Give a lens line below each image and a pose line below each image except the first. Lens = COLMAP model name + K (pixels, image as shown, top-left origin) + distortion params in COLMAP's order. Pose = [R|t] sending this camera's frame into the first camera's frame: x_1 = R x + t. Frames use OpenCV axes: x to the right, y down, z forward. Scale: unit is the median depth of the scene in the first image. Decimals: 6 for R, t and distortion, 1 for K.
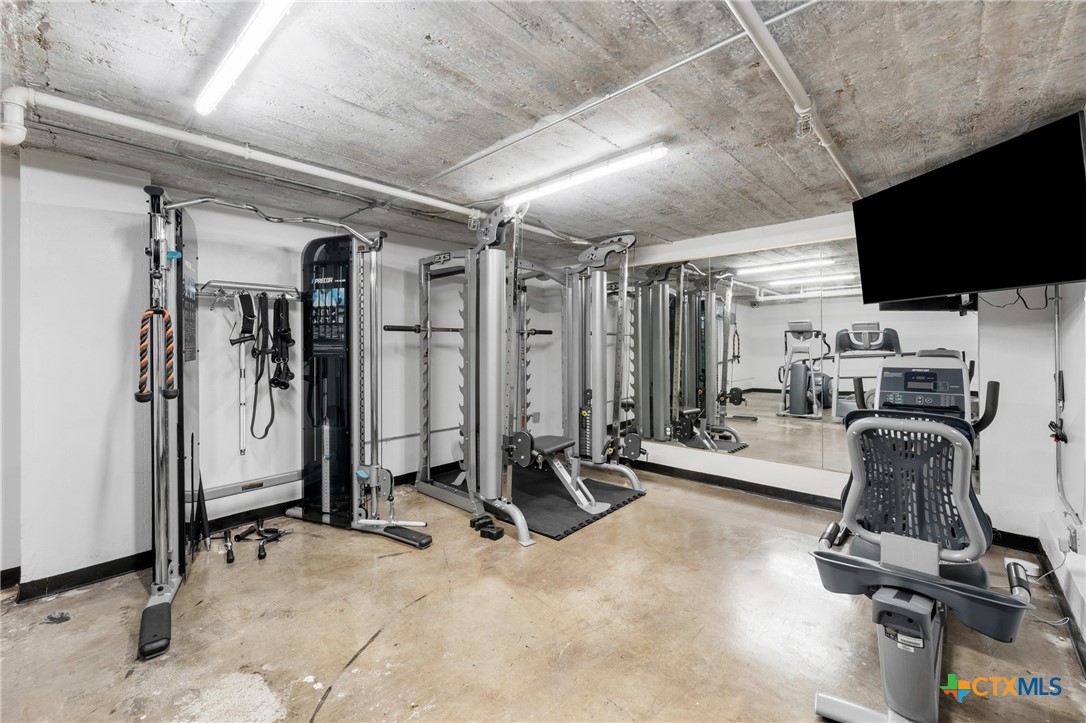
lens RADIAL K [[445.1, 0, 542.6], [0, 445.1, 341.6], [0, 0, 1]] dist [0.000148, 0.000000]
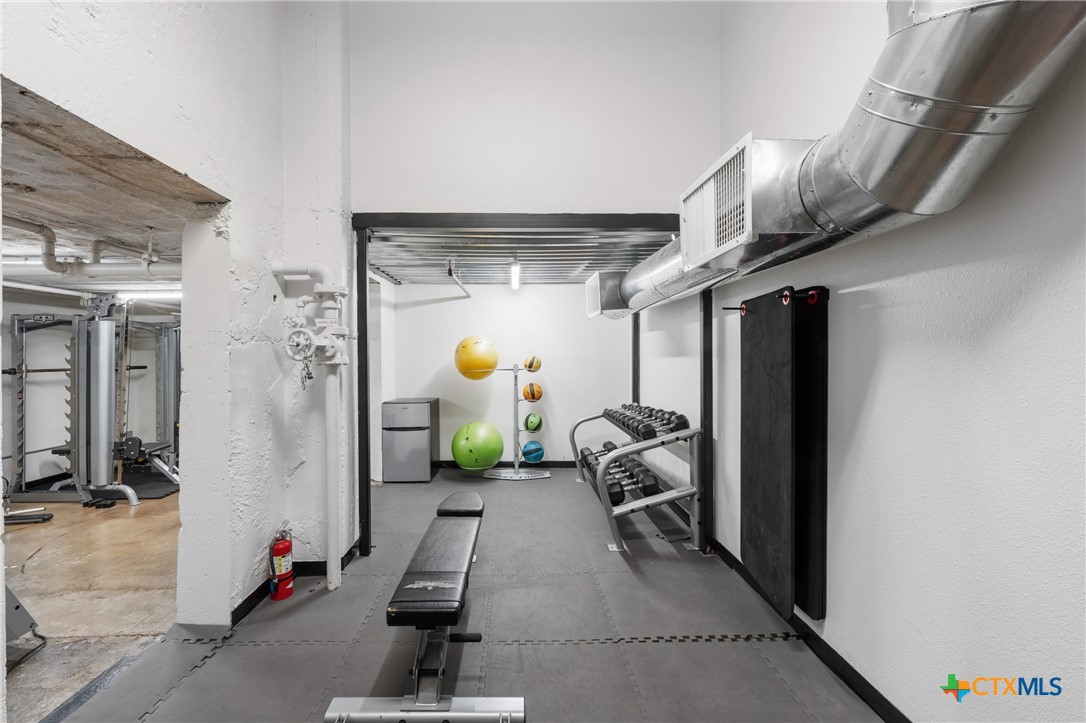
lens RADIAL K [[441.9, 0, 519.2], [0, 441.9, 352.8], [0, 0, 1]] dist [0.000006, -0.000023]
pose [[0.725477, 0.002662, 0.688241, -0.117145], [-0.001176, 0.999996, -0.002628, -0.092342], [-0.688245, 0.001097, 0.725477, -1.020328]]
